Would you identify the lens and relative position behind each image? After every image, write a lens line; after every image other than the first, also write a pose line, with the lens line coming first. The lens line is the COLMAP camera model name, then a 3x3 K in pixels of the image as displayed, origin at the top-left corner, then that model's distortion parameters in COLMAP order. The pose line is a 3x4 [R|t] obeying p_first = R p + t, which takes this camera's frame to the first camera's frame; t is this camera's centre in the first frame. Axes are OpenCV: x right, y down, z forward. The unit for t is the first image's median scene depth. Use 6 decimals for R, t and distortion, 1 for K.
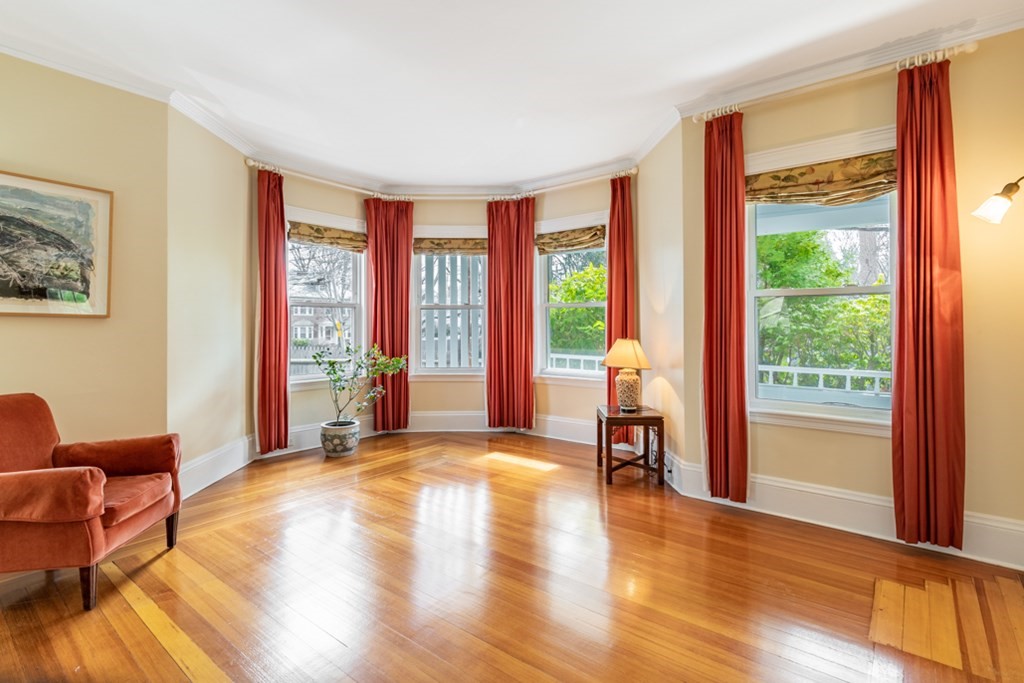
lens RADIAL K [[476.0, 0, 497.1], [0, 476.0, 321.9], [0, 0, 1]] dist [0.014599, 0.000264]
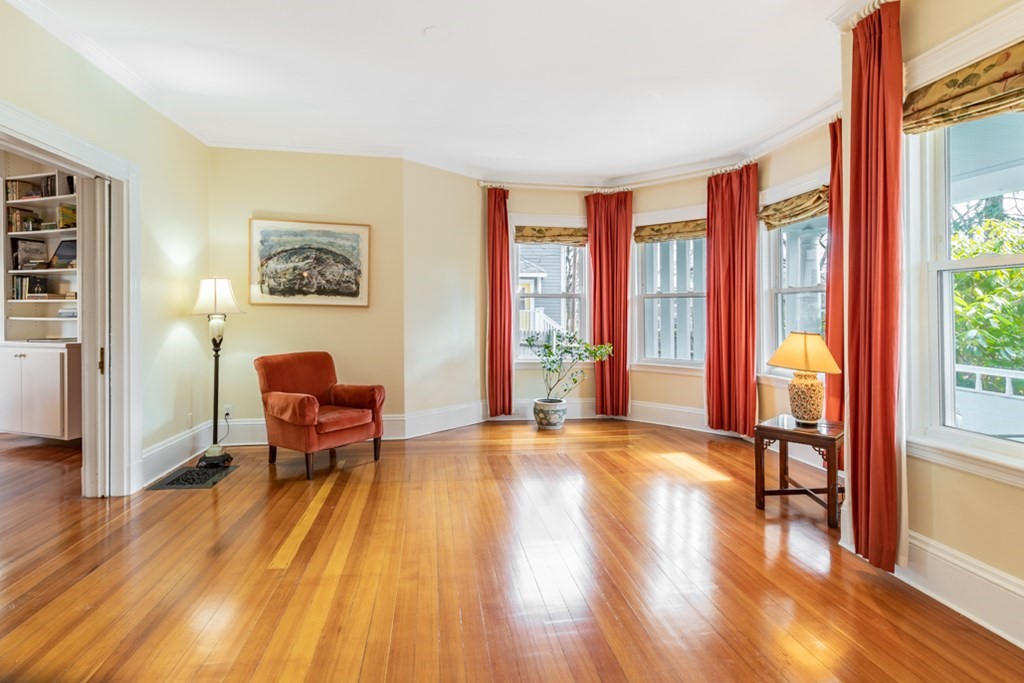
lens RADIAL K [[476.0, 0, 500.3], [0, 476.0, 316.6], [0, 0, 1]] dist [0.014599, 0.000264]
pose [[0.765051, 0.007935, -0.643921, 0.289729], [-0.002381, 0.999952, 0.009493, 0.003545], [0.643965, -0.005730, 0.765033, 0.060770]]
